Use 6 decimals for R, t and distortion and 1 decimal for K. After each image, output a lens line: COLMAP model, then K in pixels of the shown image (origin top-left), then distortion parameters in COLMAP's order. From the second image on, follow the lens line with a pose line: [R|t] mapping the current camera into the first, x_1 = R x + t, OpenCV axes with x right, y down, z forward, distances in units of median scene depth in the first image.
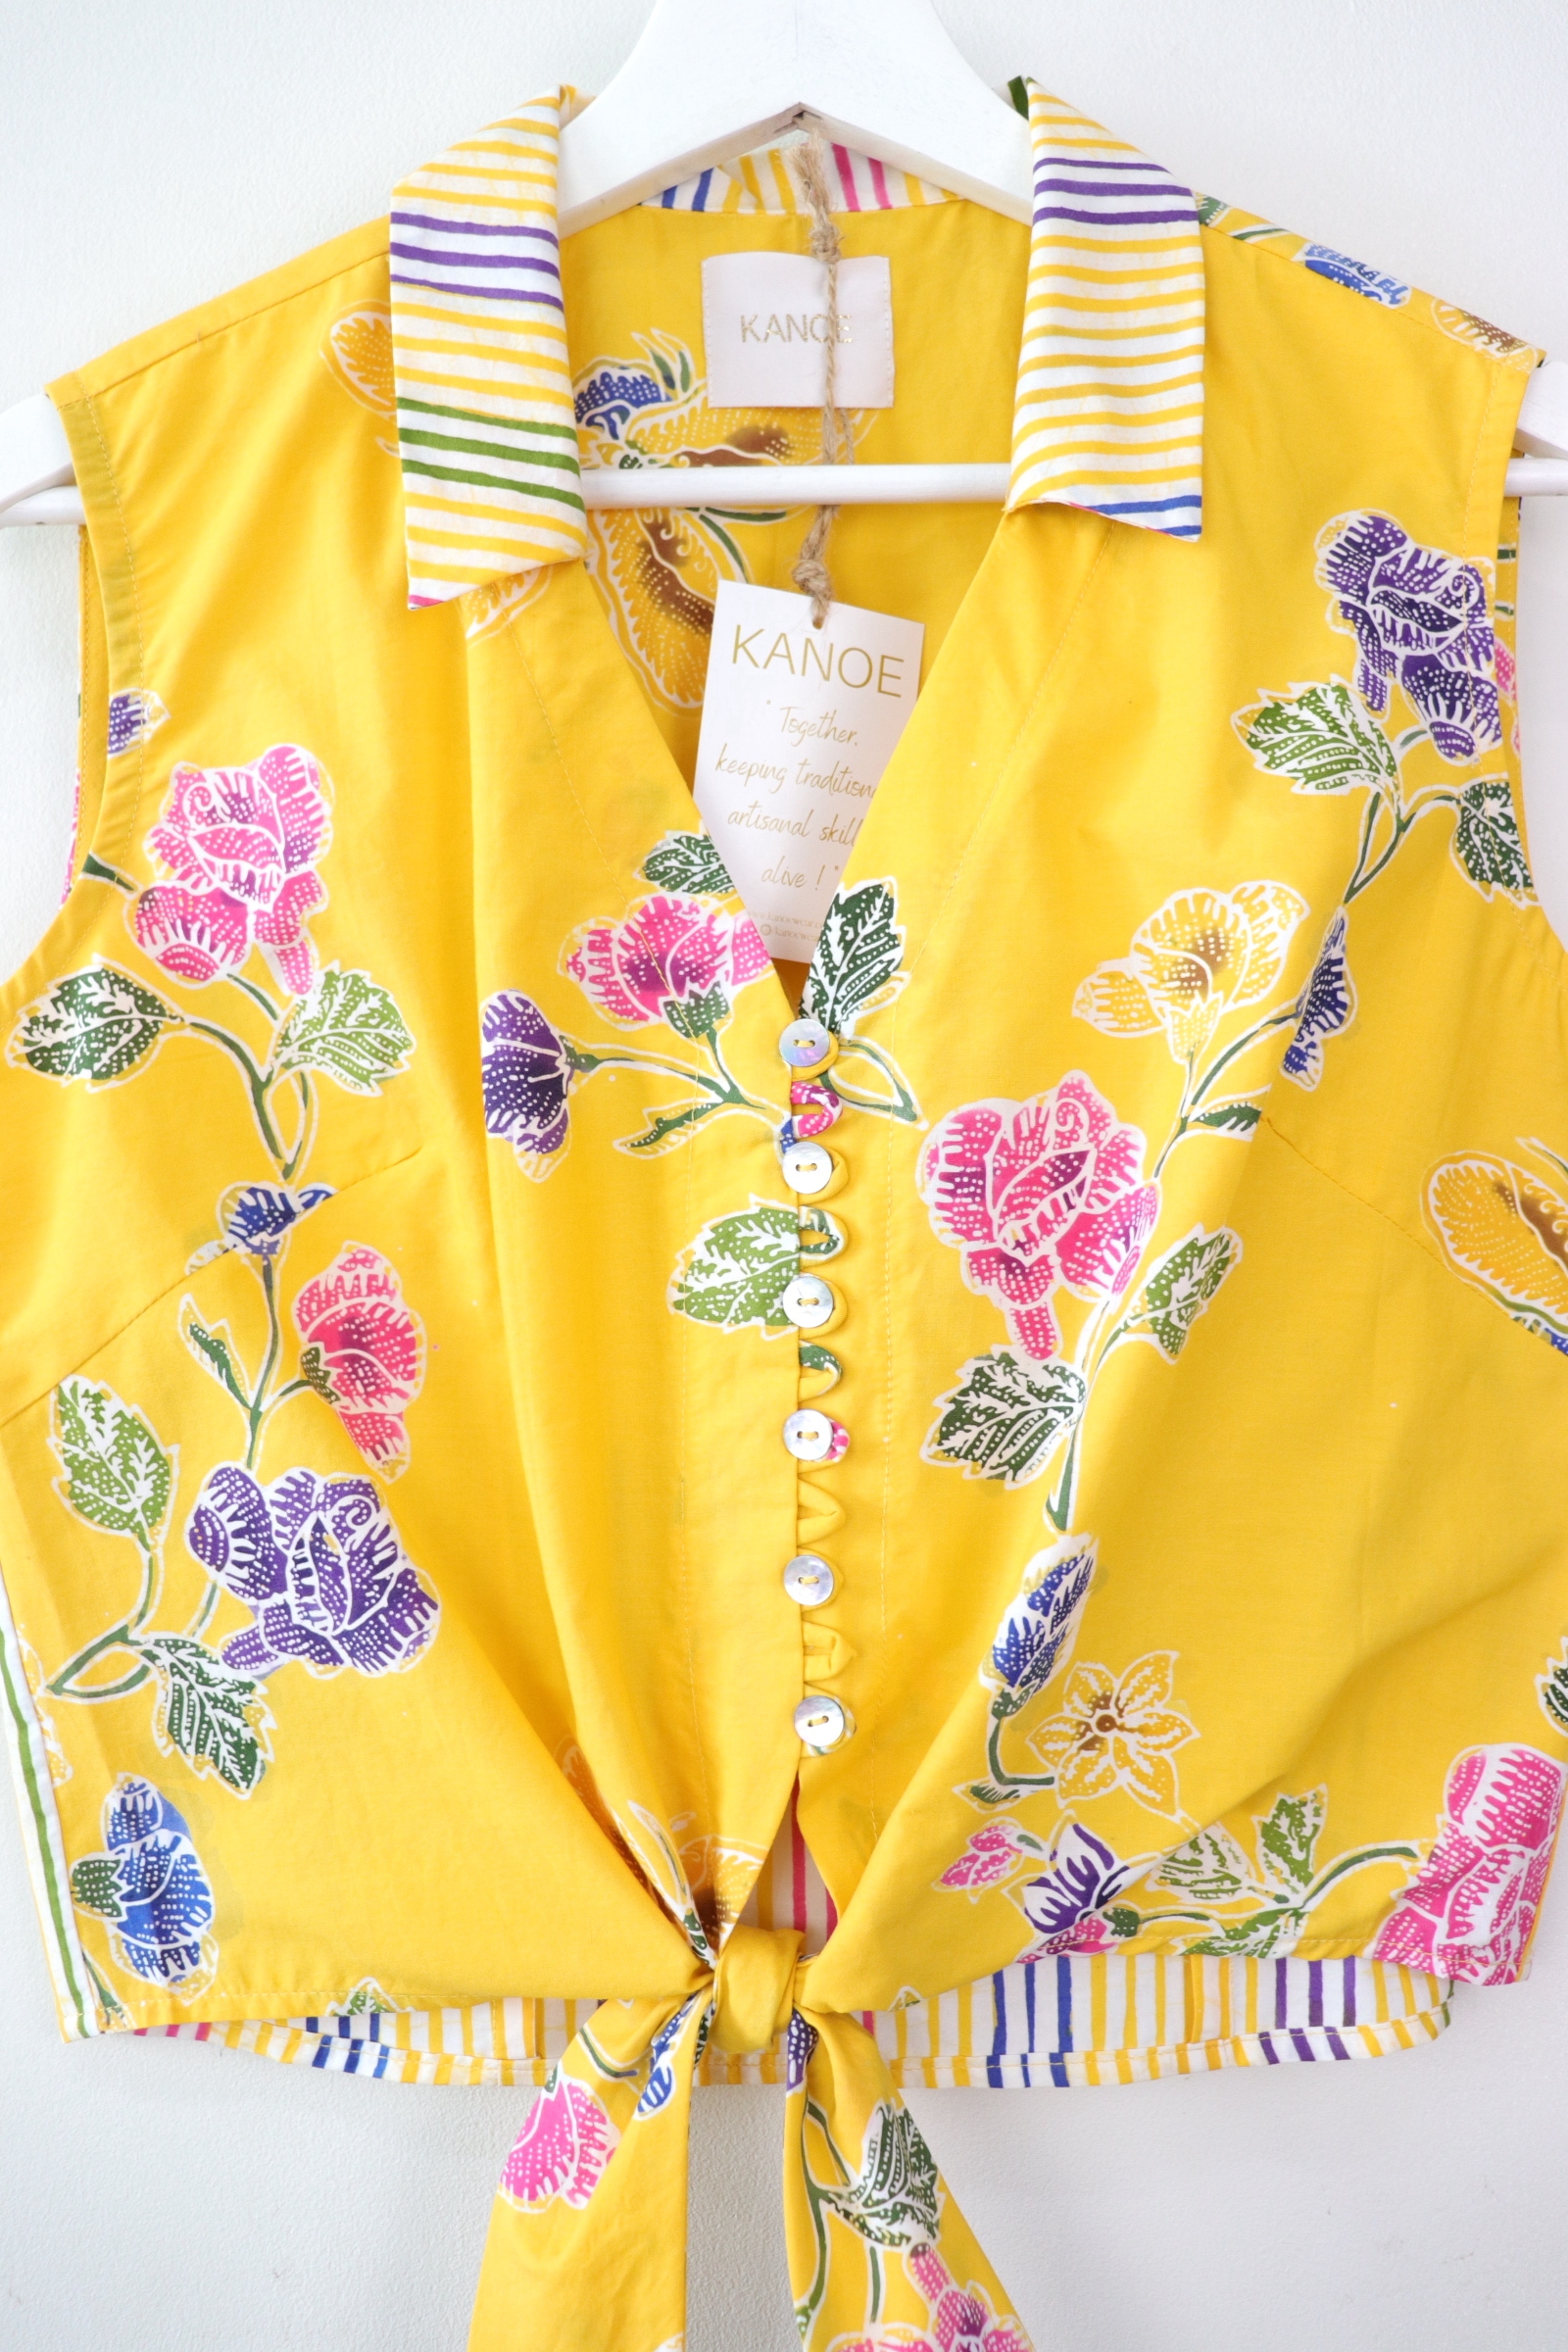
lens RADIAL K [[2011.4, 0, 764.7], [0, 2011.4, 1173.5], [0, 0, 1]] dist [-0.131604, 0.070596]
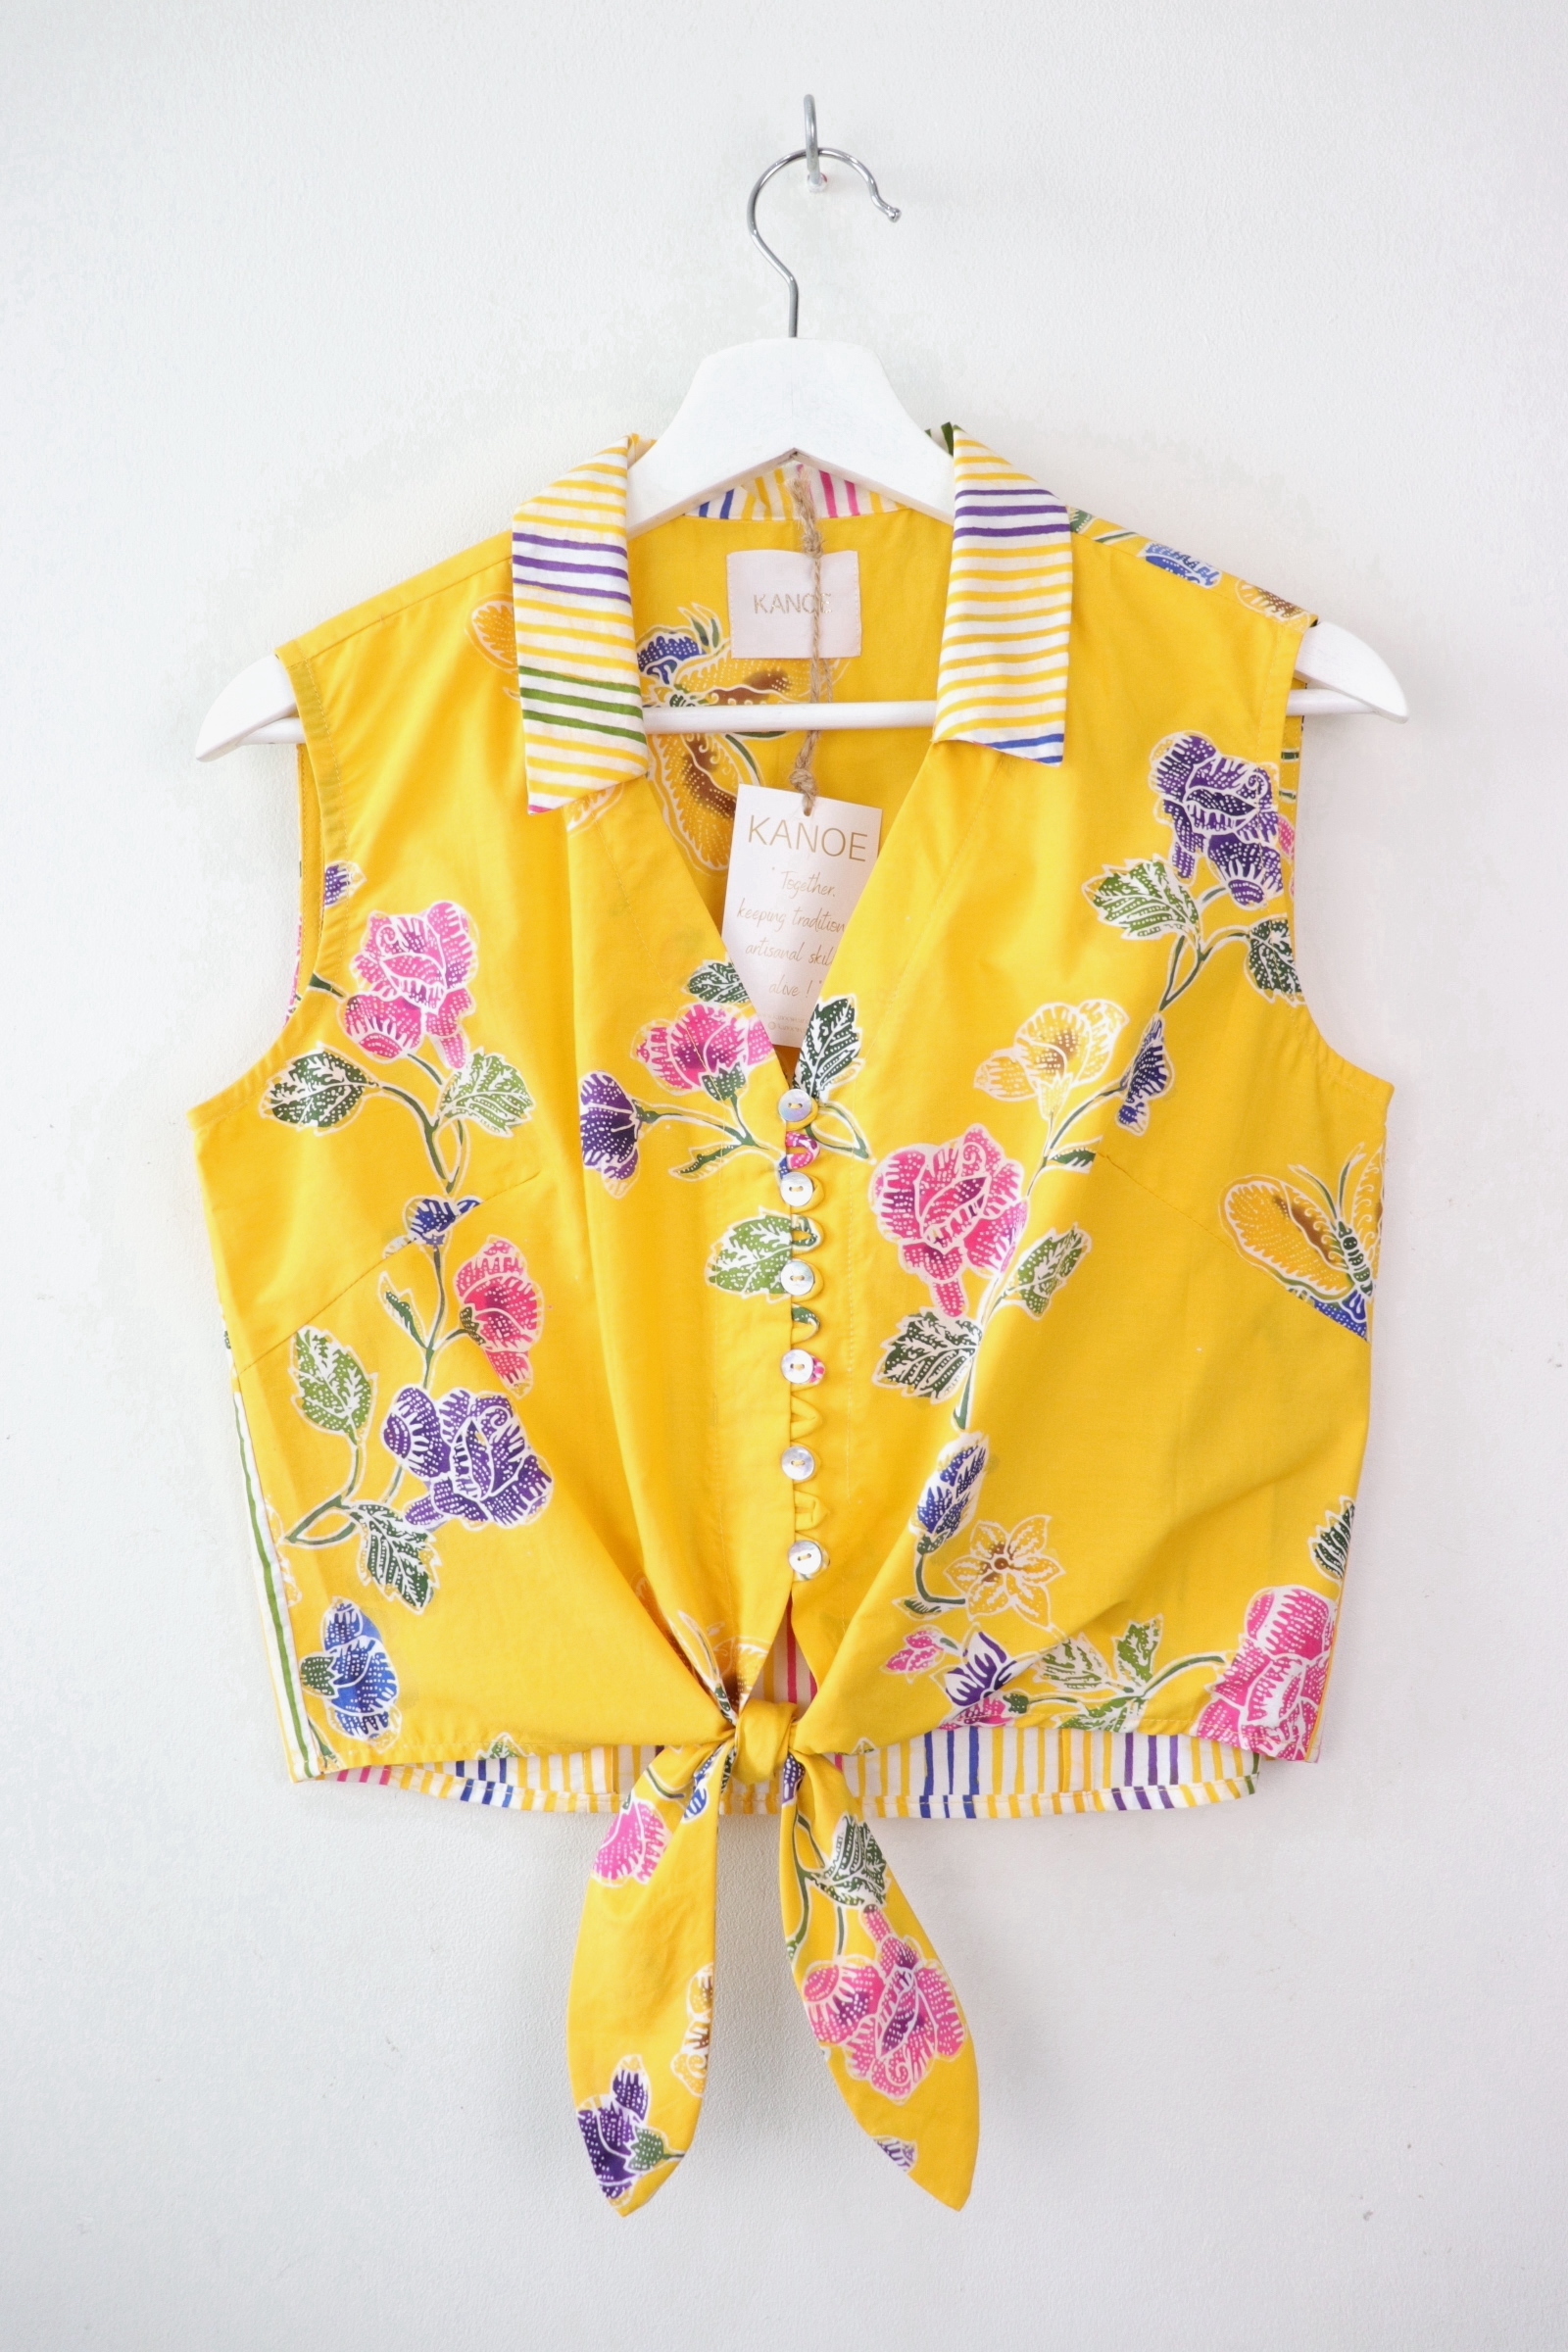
lens RADIAL K [[2011.4, 0, 766.4], [0, 2011.4, 1197.8], [0, 0, 1]] dist [-0.131604, 0.070596]
pose [[0.999134, 0.001038, -0.041590, 0.059088], [0.000569, 0.999255, 0.038601, -0.052392], [0.041599, -0.038591, 0.998389, -0.484513]]
